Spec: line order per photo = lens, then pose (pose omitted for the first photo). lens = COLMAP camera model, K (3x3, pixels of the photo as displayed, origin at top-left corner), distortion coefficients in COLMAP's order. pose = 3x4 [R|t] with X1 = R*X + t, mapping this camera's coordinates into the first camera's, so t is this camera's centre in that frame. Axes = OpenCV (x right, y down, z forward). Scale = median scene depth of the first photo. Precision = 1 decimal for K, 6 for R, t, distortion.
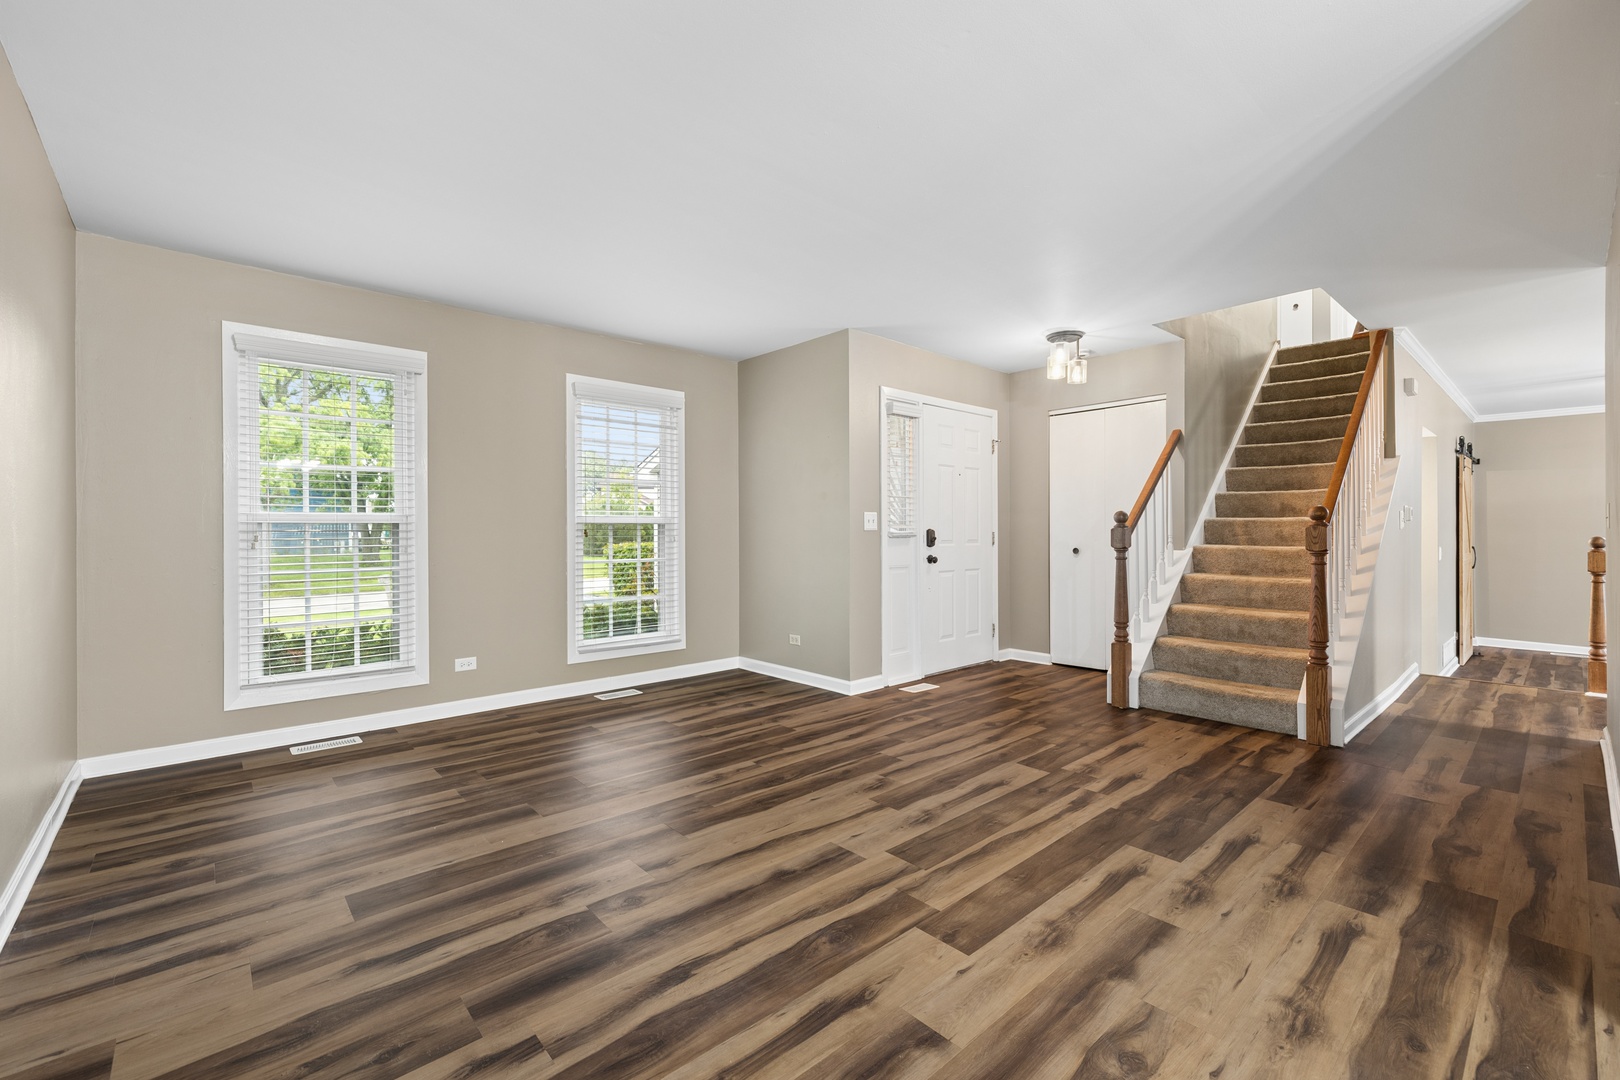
lens RADIAL K [[685.9, 0, 802.5], [0, 685.9, 532.0], [0, 0, 1]] dist [-0.001384, 0.000484]
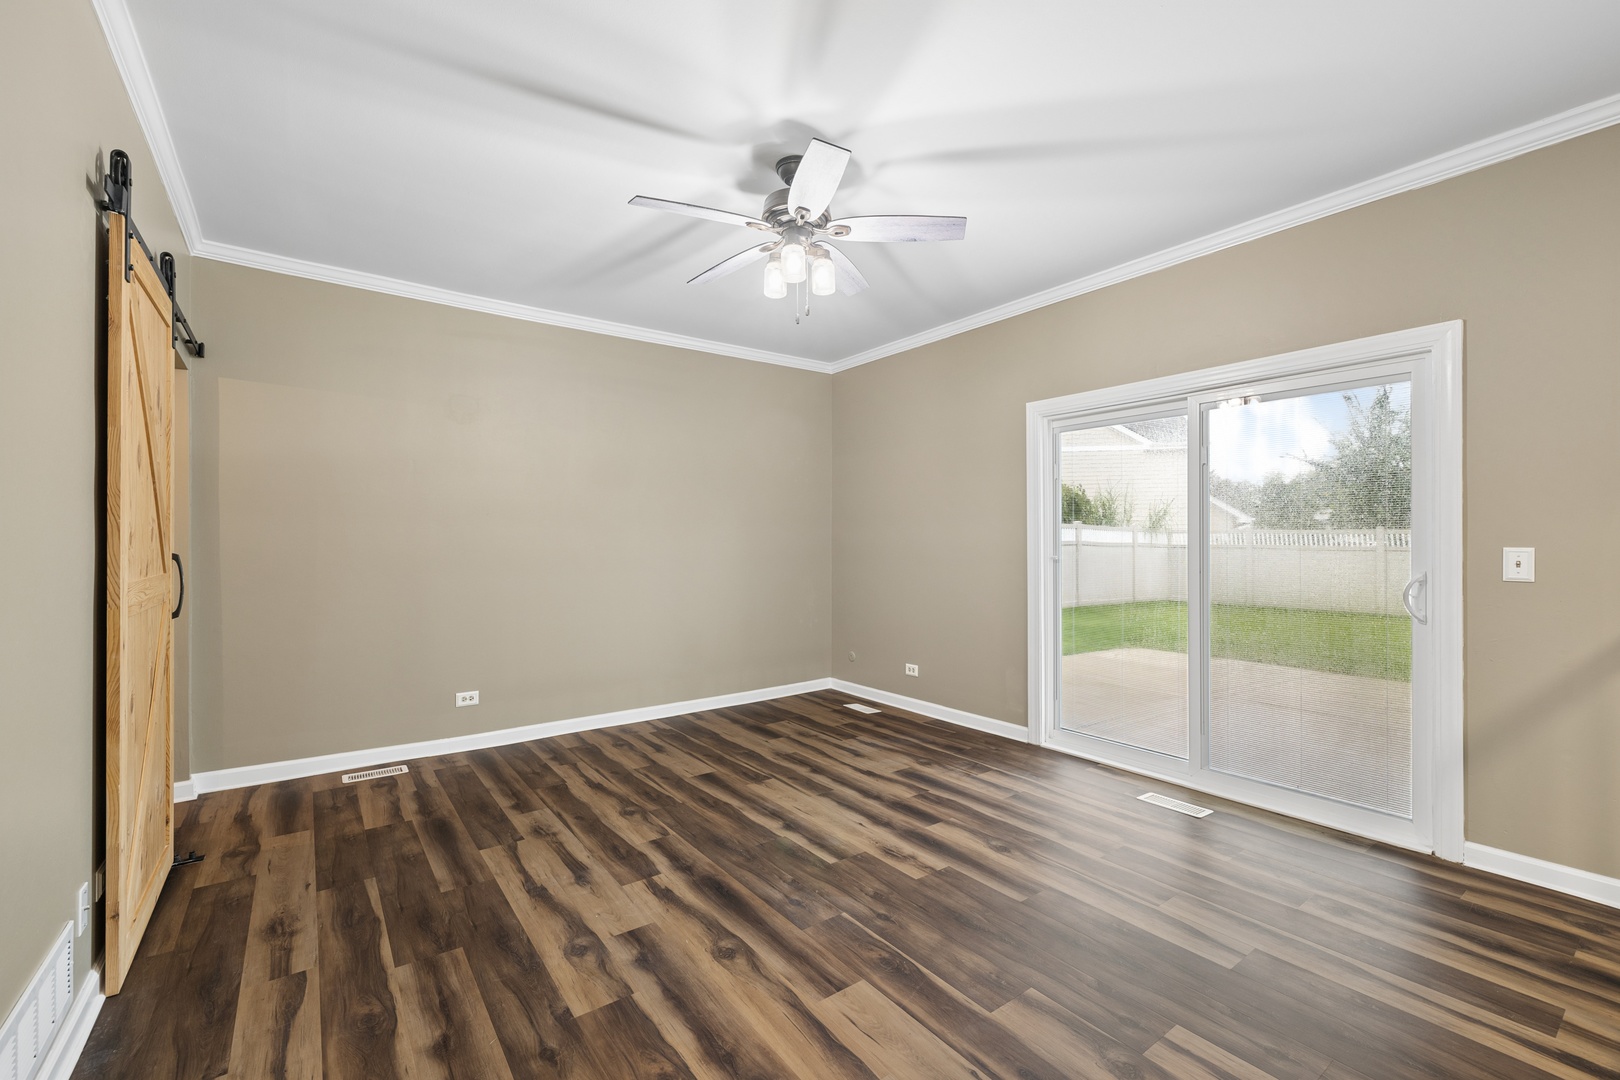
lens RADIAL K [[685.9, 0, 803.6], [0, 685.9, 547.4], [0, 0, 1]] dist [-0.001384, 0.000484]
pose [[0.100873, 0.001872, 0.994898, 0.707113], [-0.000397, 0.999998, -0.001842, 0.019699], [-0.994899, -0.000209, 0.100874, 0.688564]]
